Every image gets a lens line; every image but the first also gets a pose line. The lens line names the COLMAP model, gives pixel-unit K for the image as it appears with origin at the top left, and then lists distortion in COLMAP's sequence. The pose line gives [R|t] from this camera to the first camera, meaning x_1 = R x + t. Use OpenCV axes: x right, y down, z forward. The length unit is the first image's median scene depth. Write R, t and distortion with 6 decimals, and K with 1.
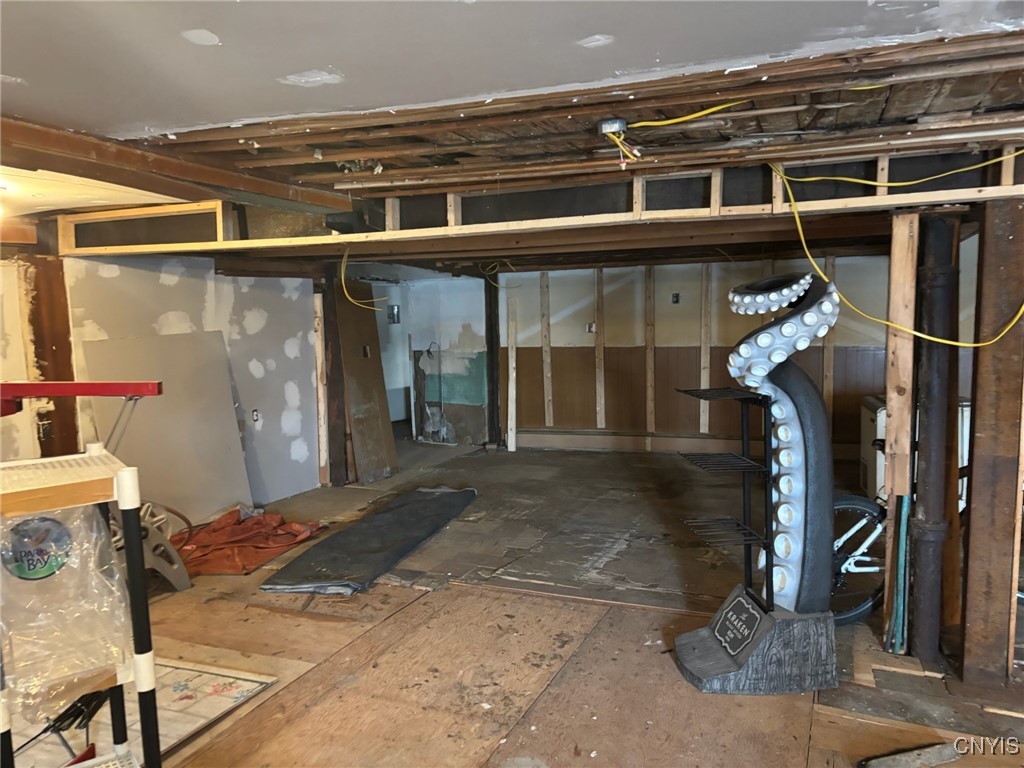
lens RADIAL K [[768.2, 0, 507.0], [0, 768.2, 397.1], [0, 0, 1]] dist [0.067952, -0.080574]
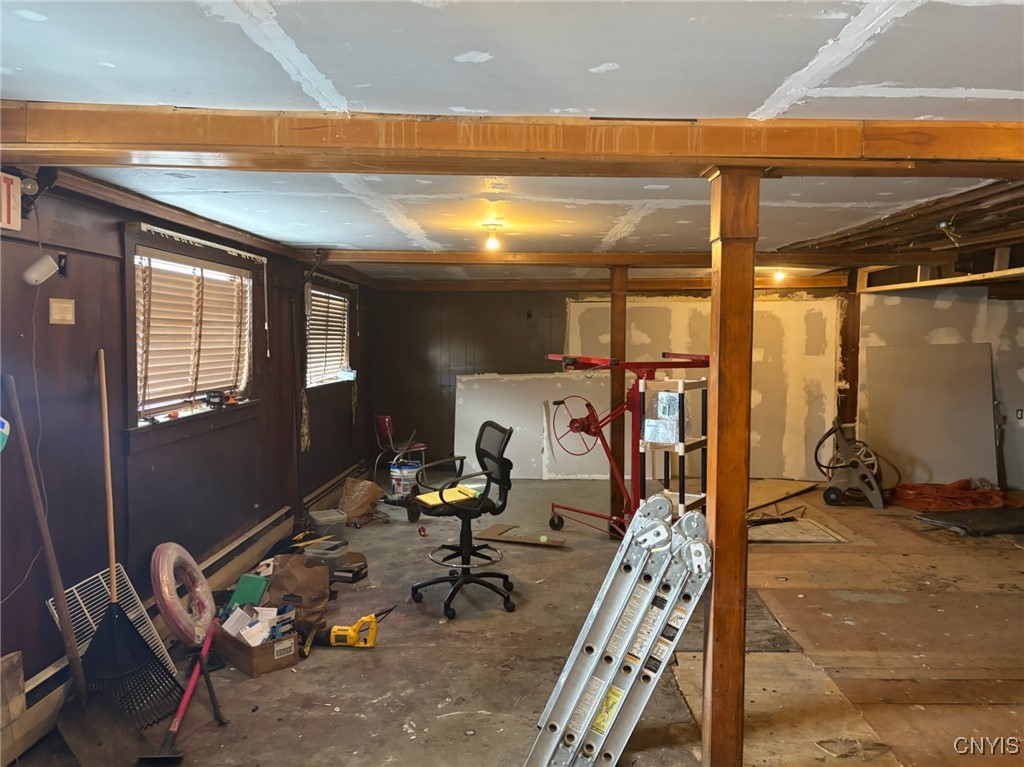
lens RADIAL K [[786.6, 0, 509.4], [0, 786.6, 387.9], [0, 0, 1]] dist [0.070400, -0.076598]
pose [[0.356086, 0.083155, -0.930746, 0.838873], [-0.110471, 0.992794, 0.046434, 0.020149], [0.927900, 0.086286, 0.362706, -0.294010]]
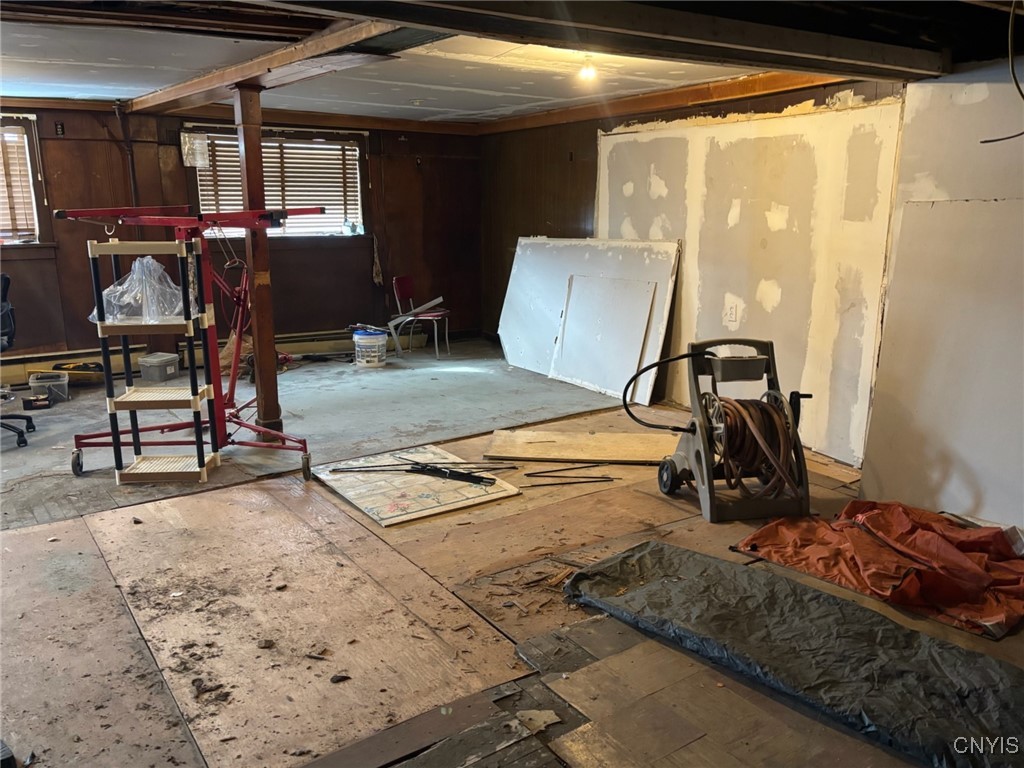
lens RADIAL K [[810.4, 0, 483.4], [0, 810.4, 382.9], [0, 0, 1]] dist [0.055224, -0.120282]
pose [[-0.523015, 0.209469, -0.826183, 0.398285], [-0.084223, 0.951885, 0.294656, -0.122444], [0.848152, 0.223693, -0.480208, 1.279972]]
